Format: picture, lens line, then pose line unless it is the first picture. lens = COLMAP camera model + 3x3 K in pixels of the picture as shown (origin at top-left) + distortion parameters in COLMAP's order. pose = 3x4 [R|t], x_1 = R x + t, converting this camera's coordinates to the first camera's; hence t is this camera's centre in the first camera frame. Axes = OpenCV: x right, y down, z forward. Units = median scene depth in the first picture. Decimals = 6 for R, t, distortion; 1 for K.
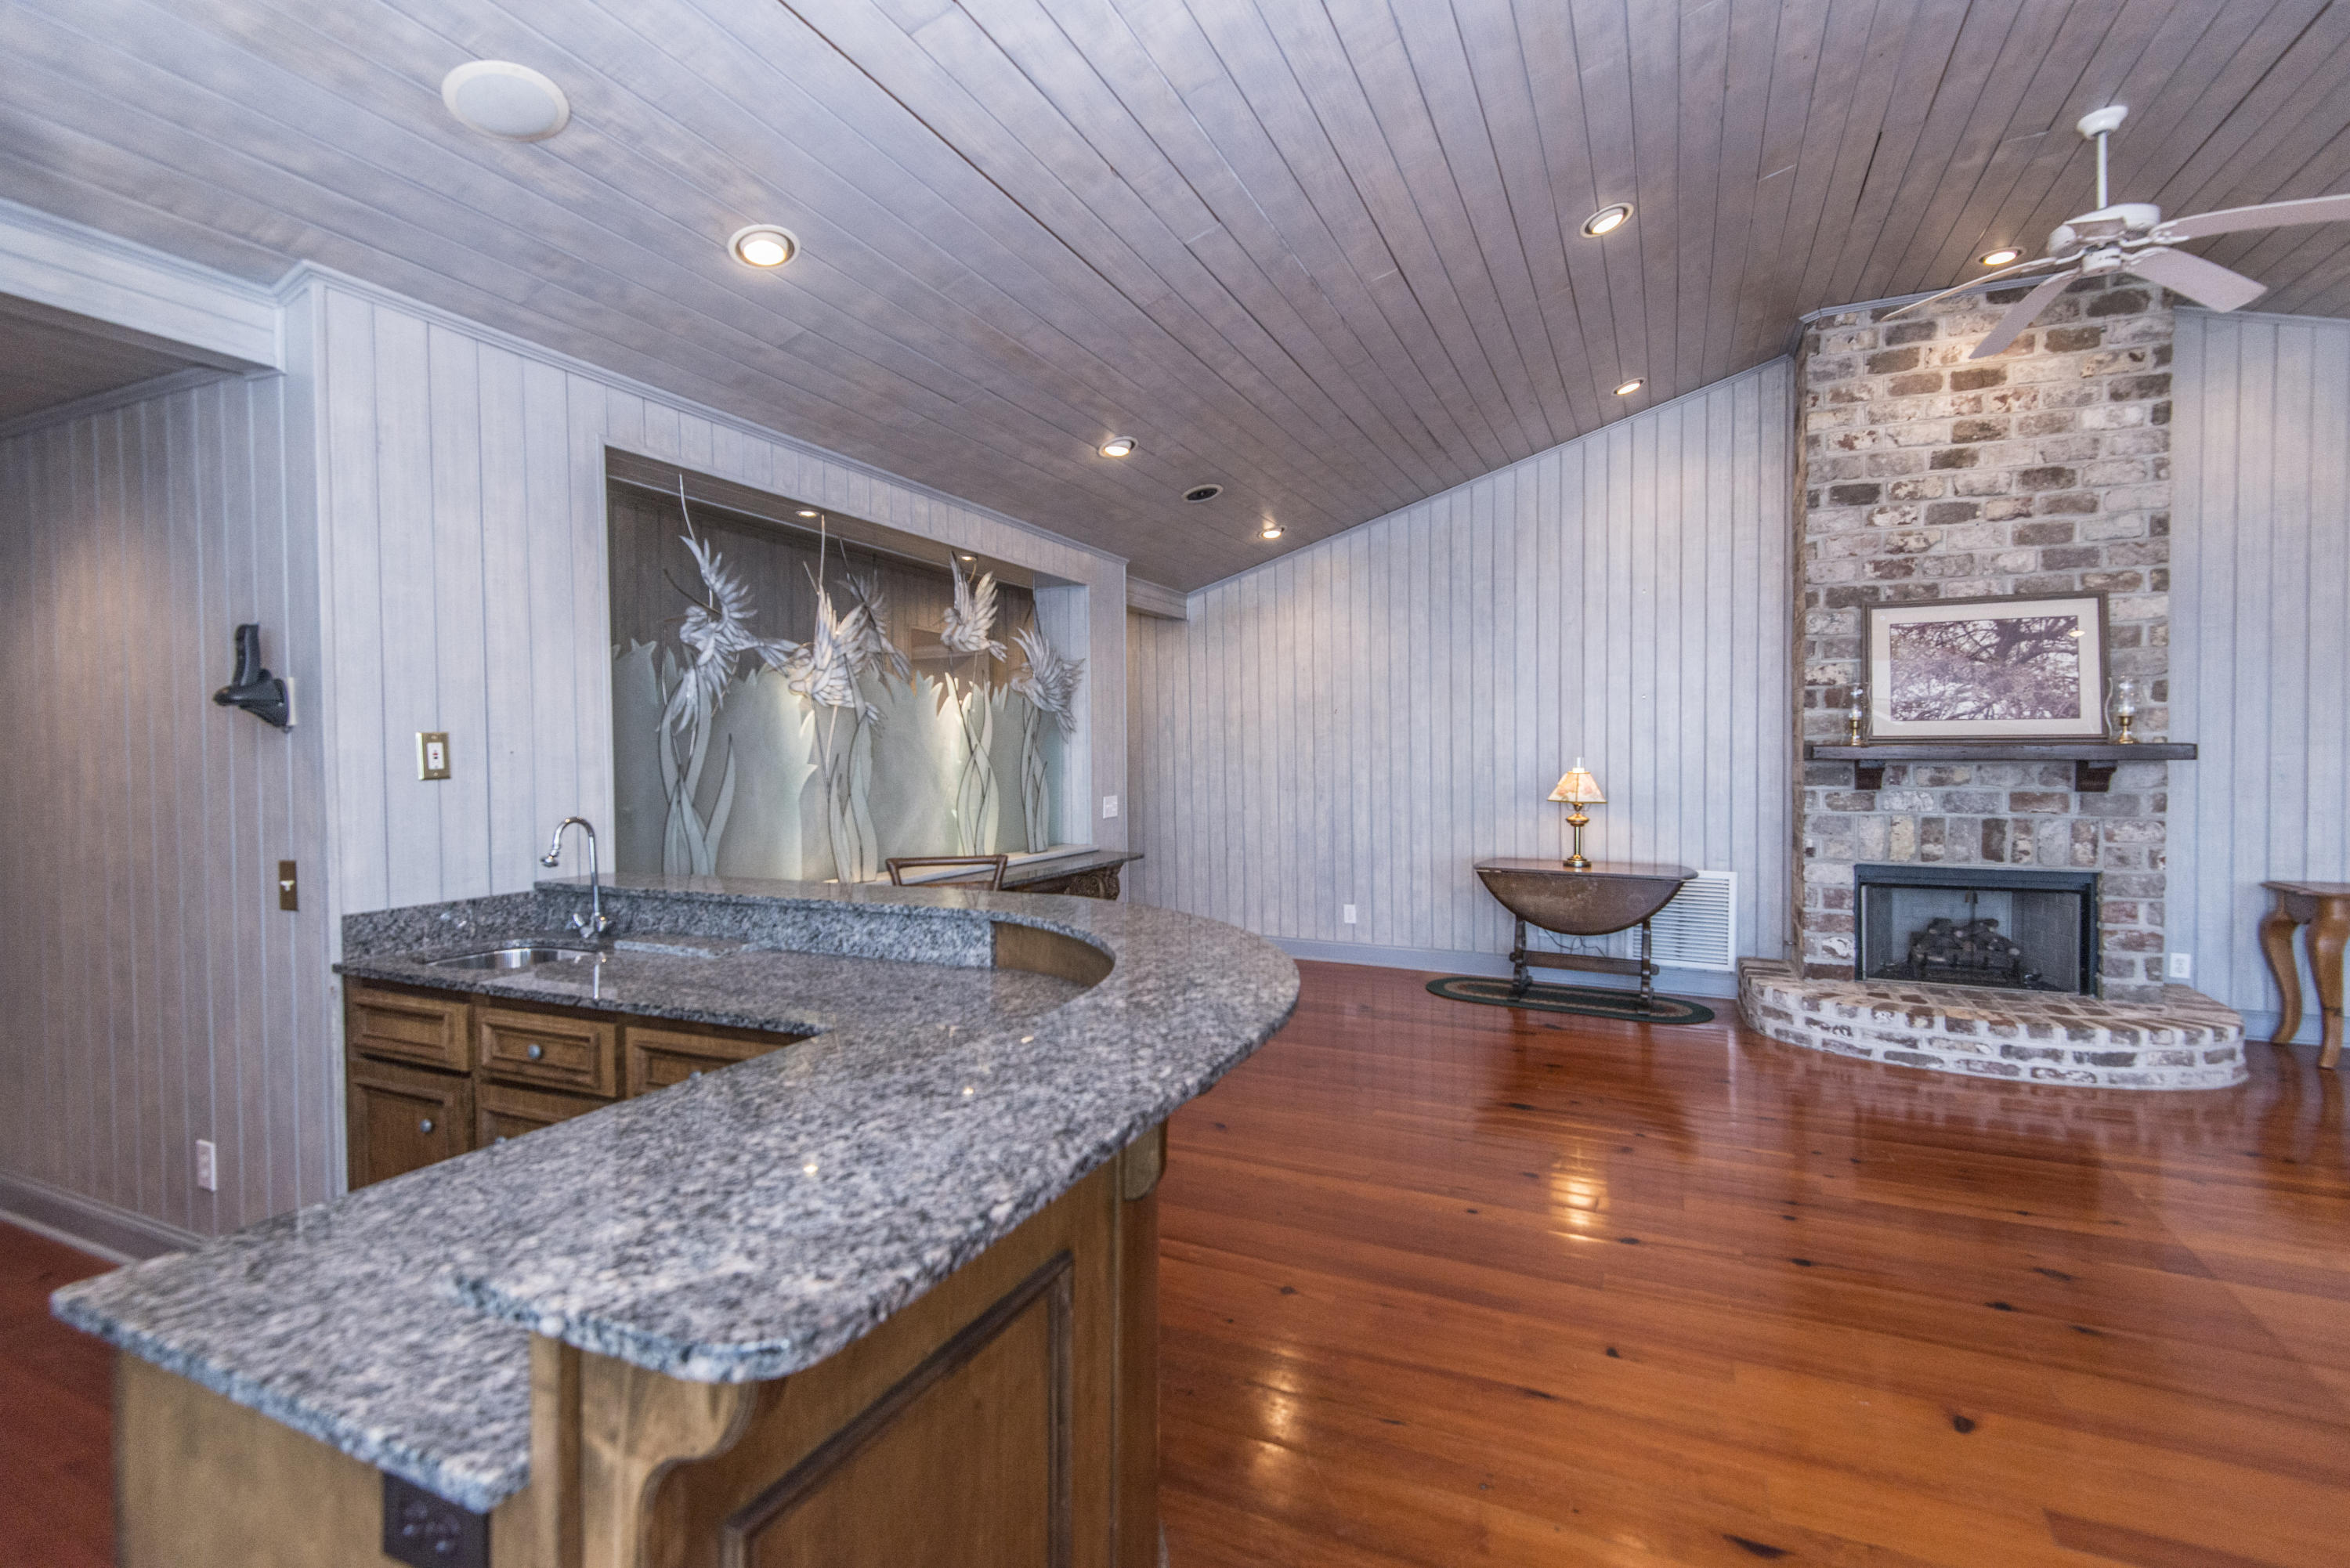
lens RADIAL K [[1067.9, 0, 1169.6], [0, 1067.9, 773.8], [0, 0, 1]] dist [0.024599, -0.000511]
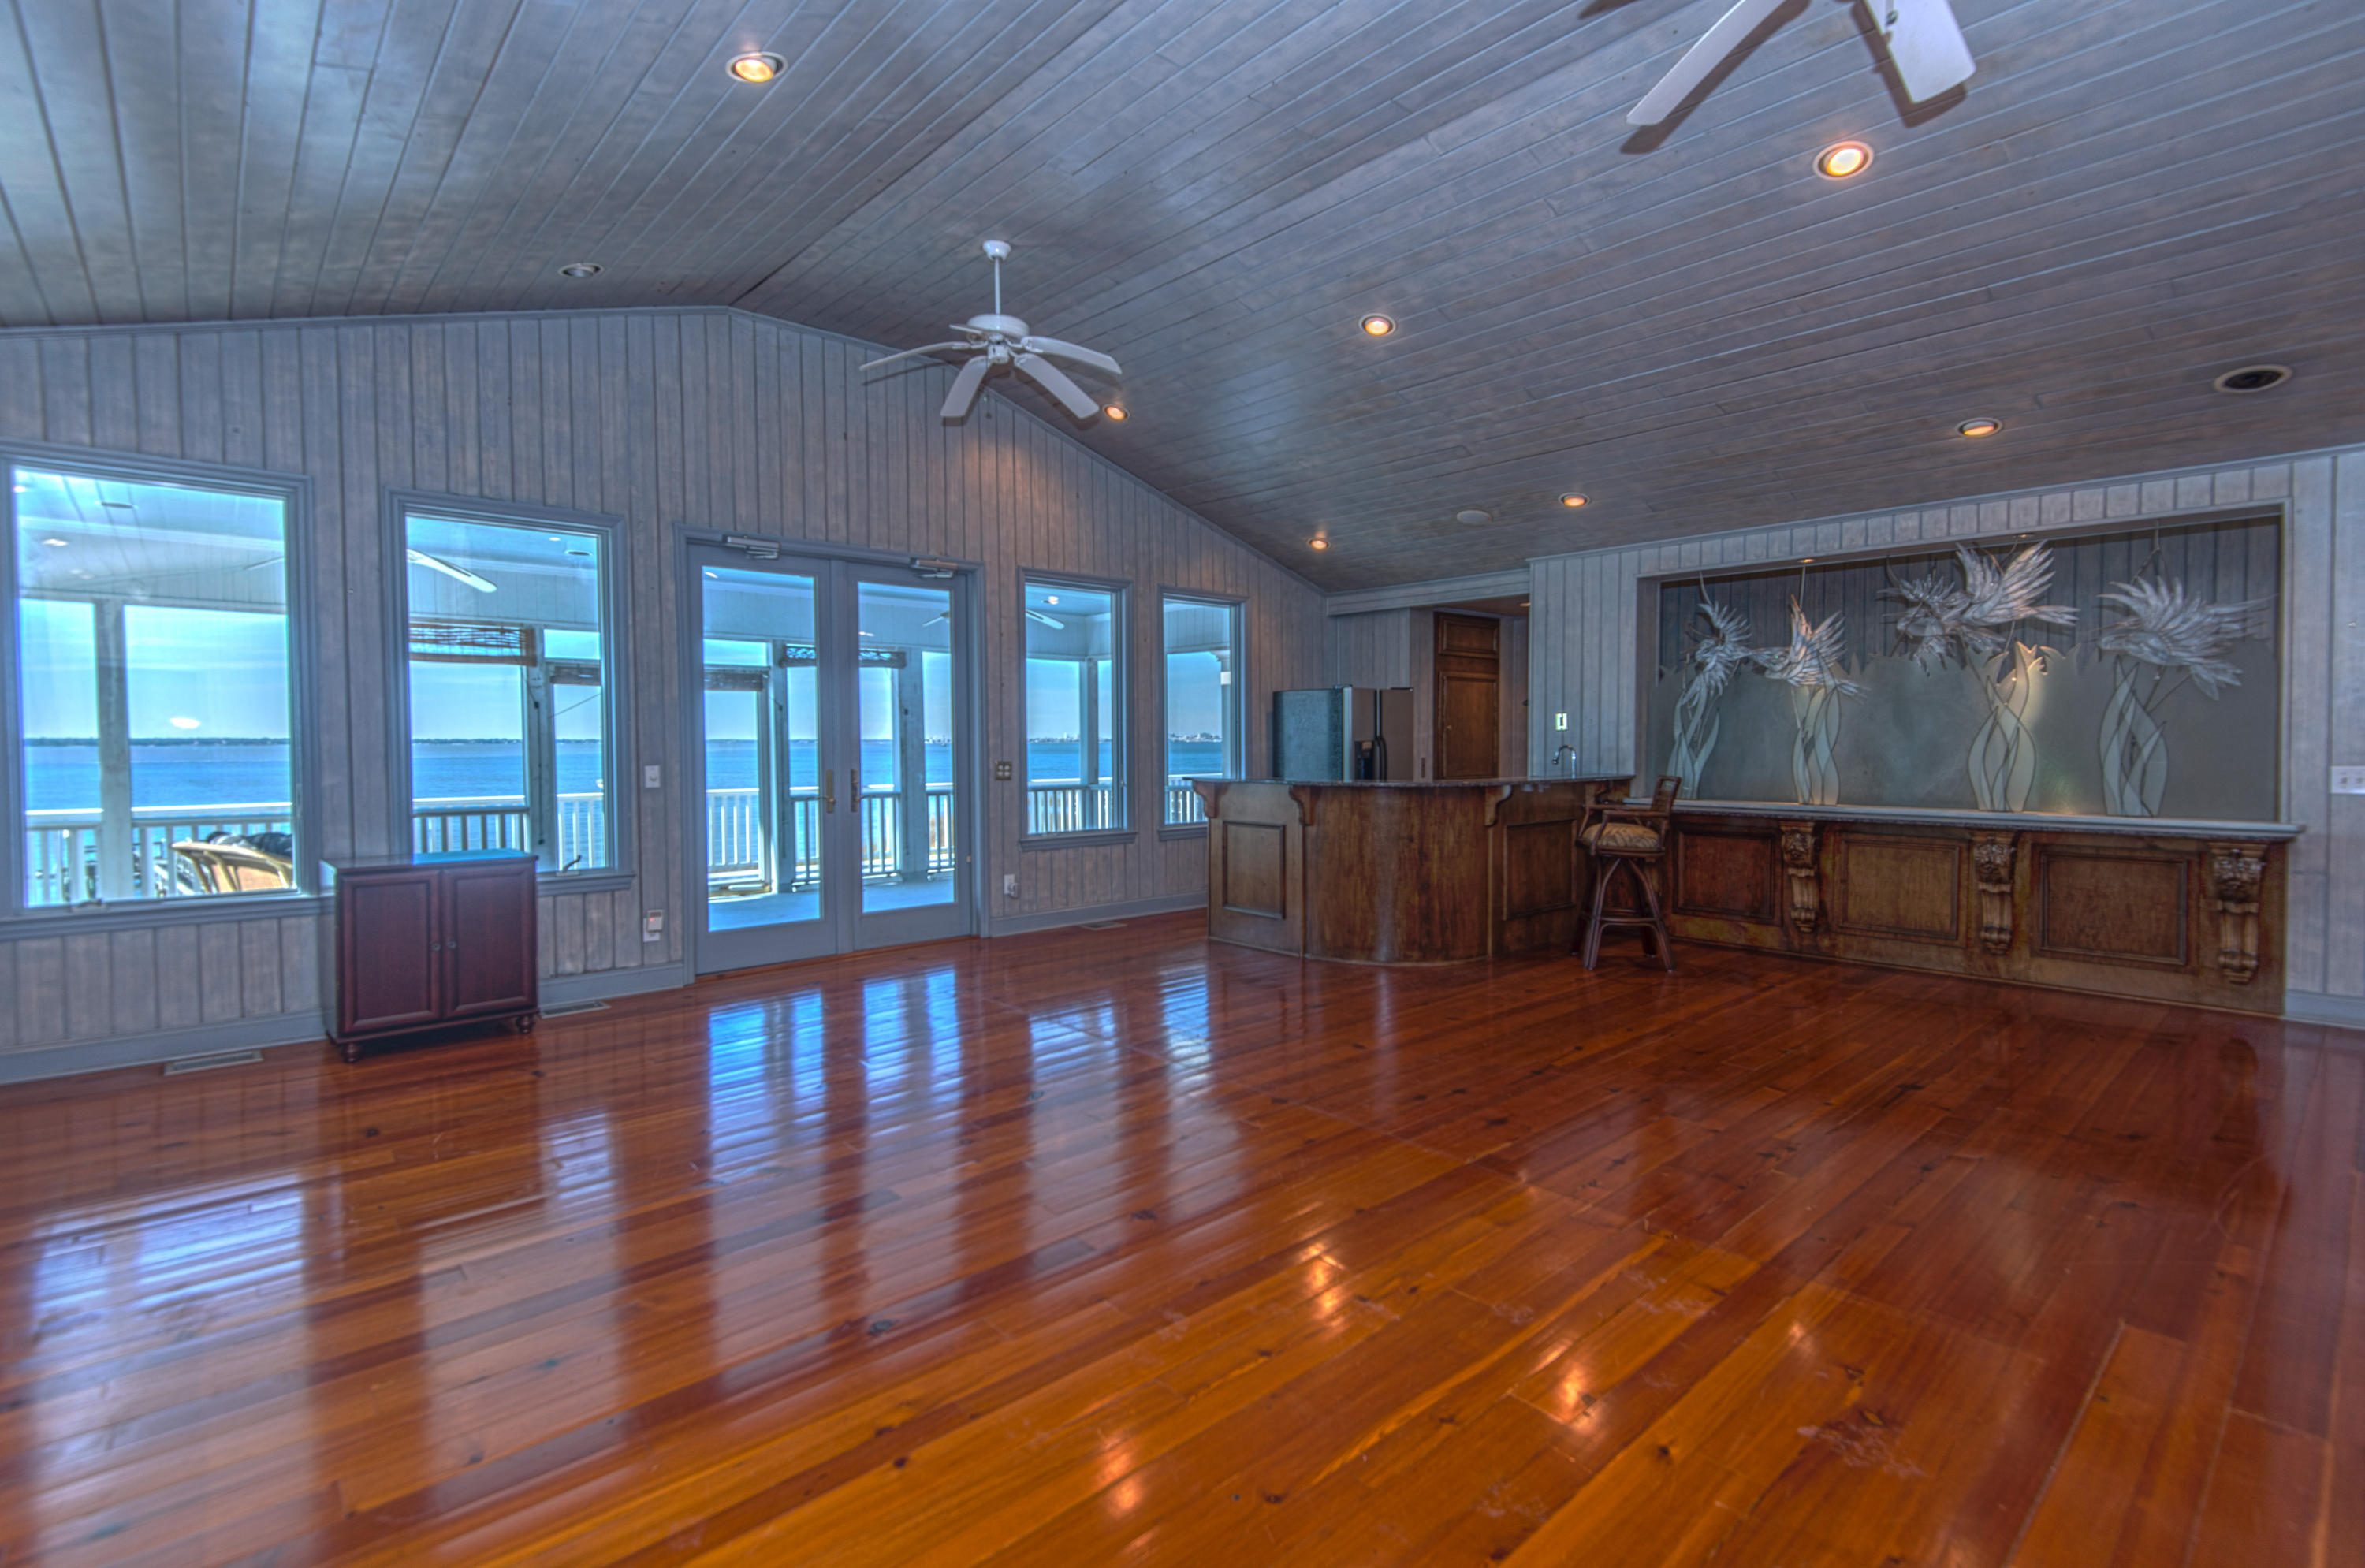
lens RADIAL K [[1081.7, 0, 1176.1], [0, 1081.7, 771.0], [0, 0, 1]] dist [0.045101, -0.024929]
pose [[-0.388482, 0.032589, -0.920880, 1.608173], [-0.010867, 0.999143, 0.039943, 0.005693], [0.921392, 0.025525, -0.387794, 0.863749]]
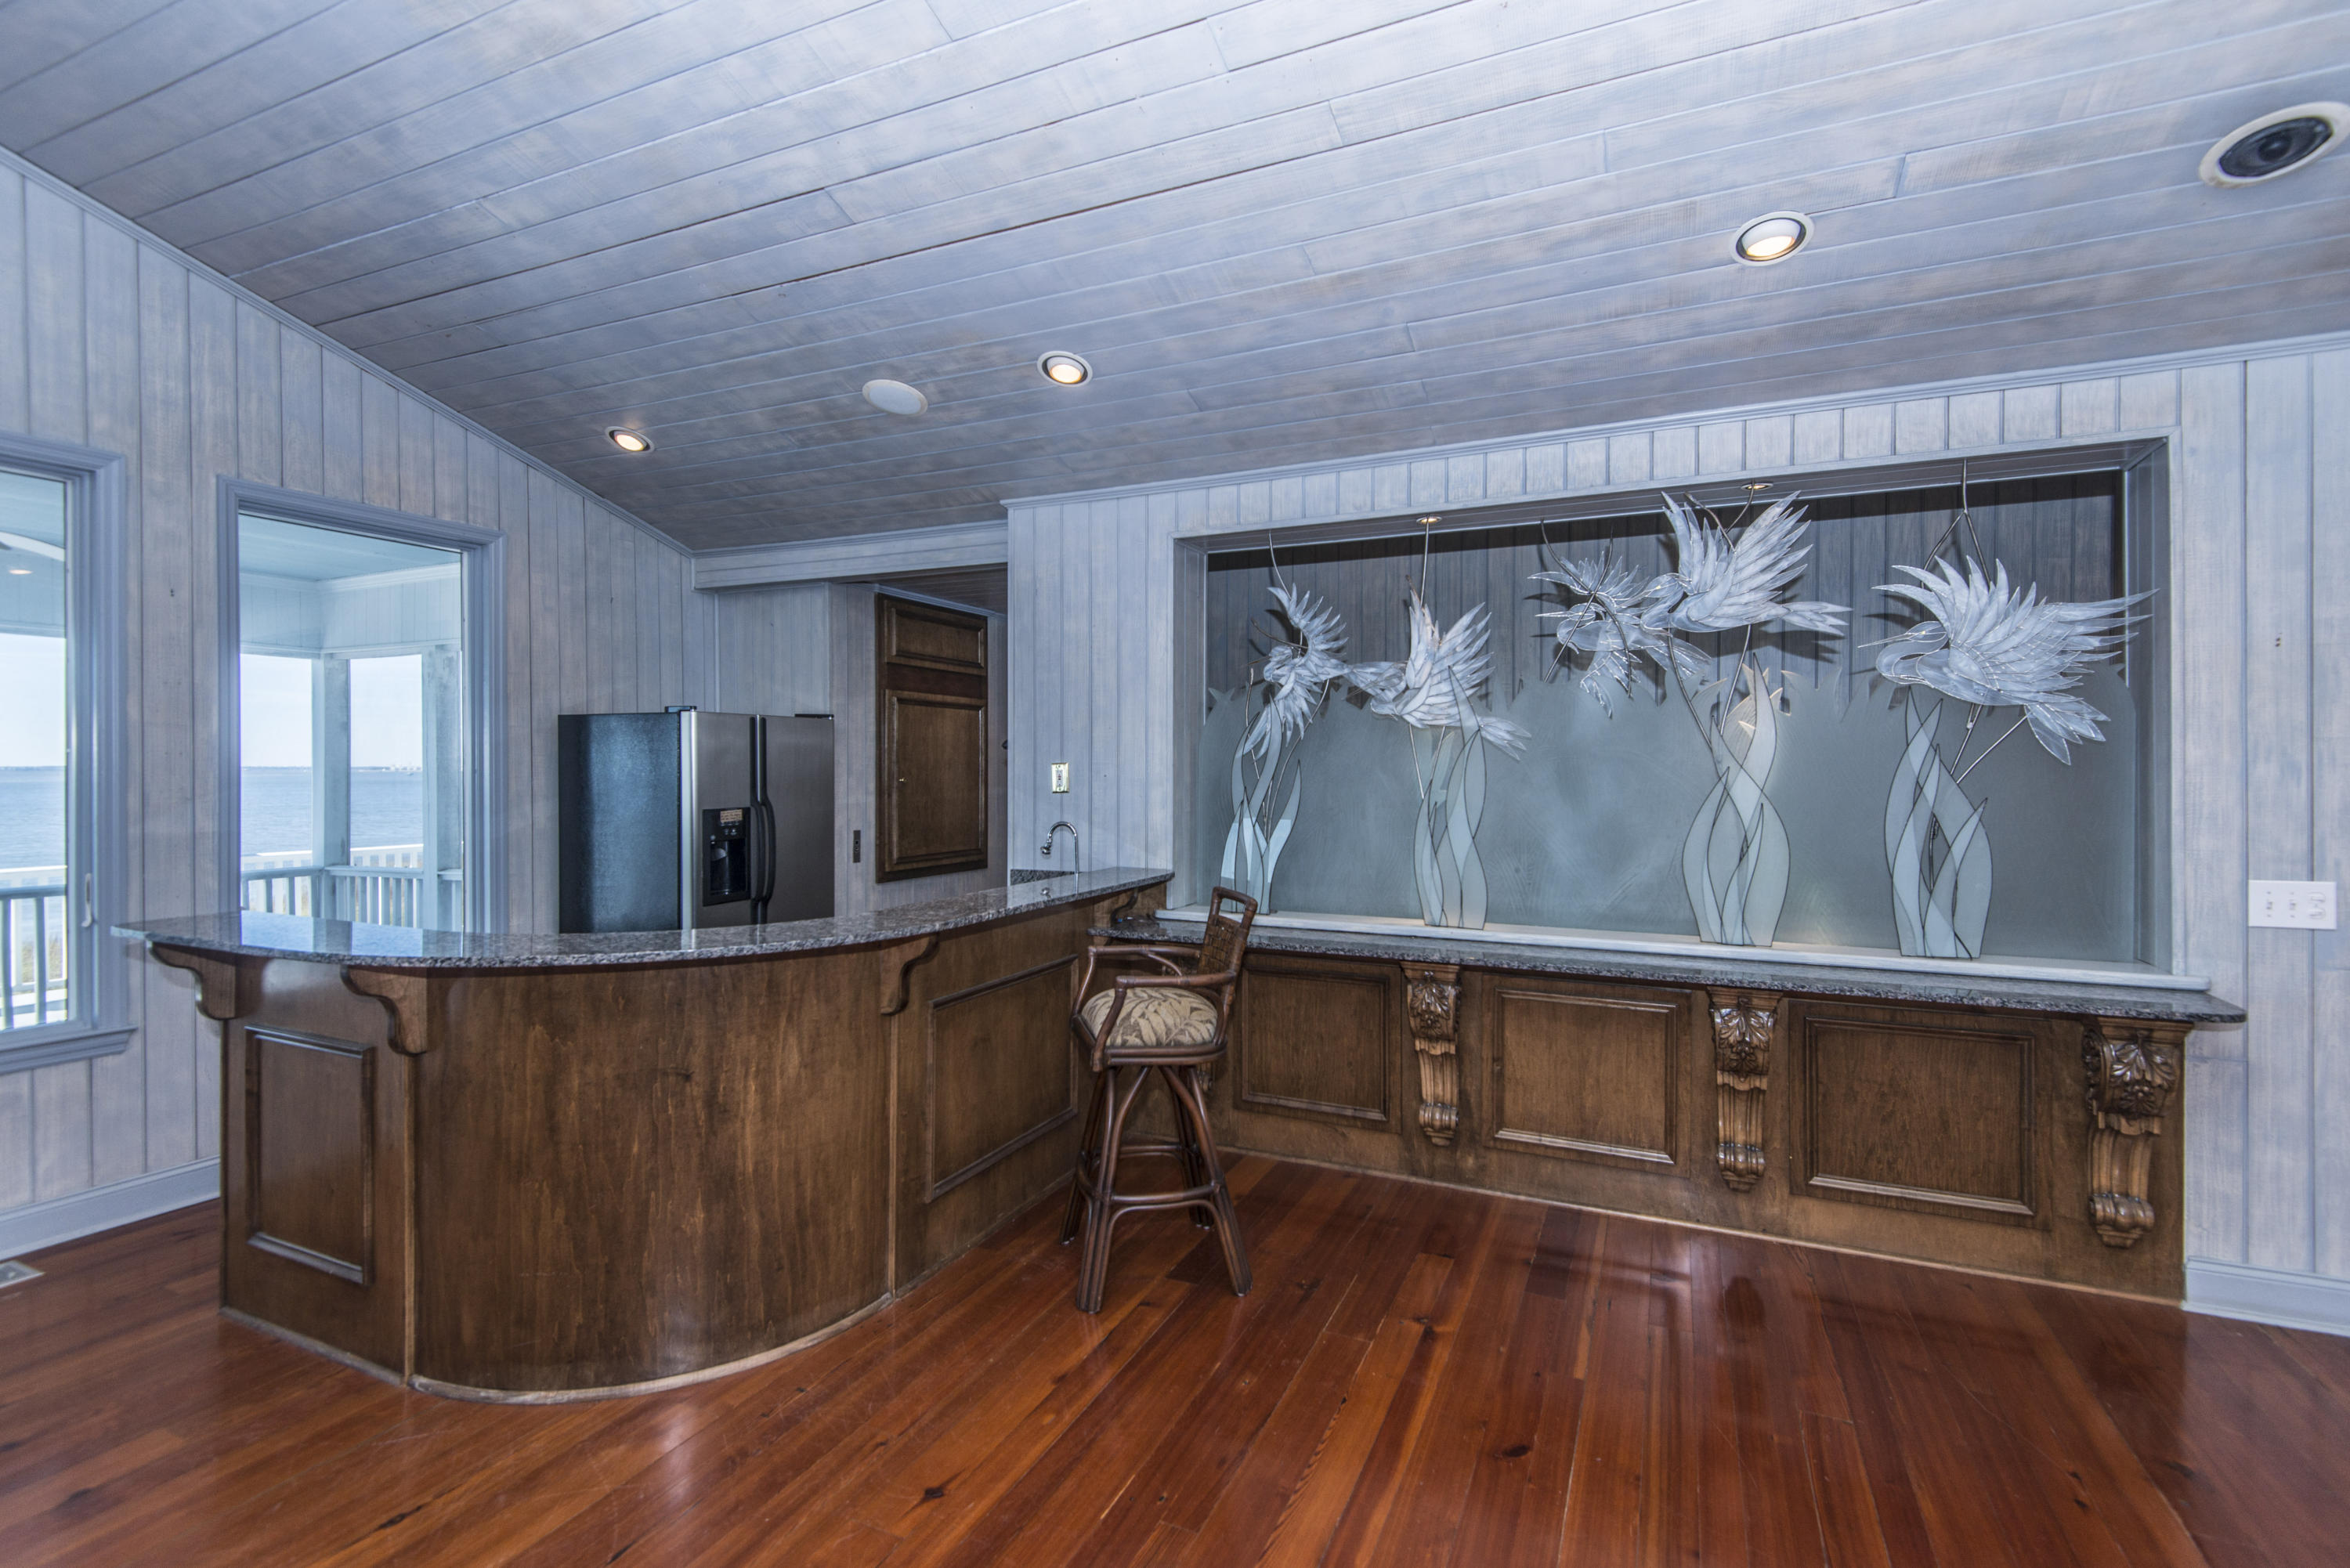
lens RADIAL K [[1067.9, 0, 1169.6], [0, 1067.9, 773.8], [0, 0, 1]] dist [0.024599, -0.000511]
pose [[0.002194, 0.006910, -0.999974, 0.645286], [-0.018486, 0.999806, 0.006869, -0.028041], [0.999827, 0.018470, 0.002321, 0.856349]]
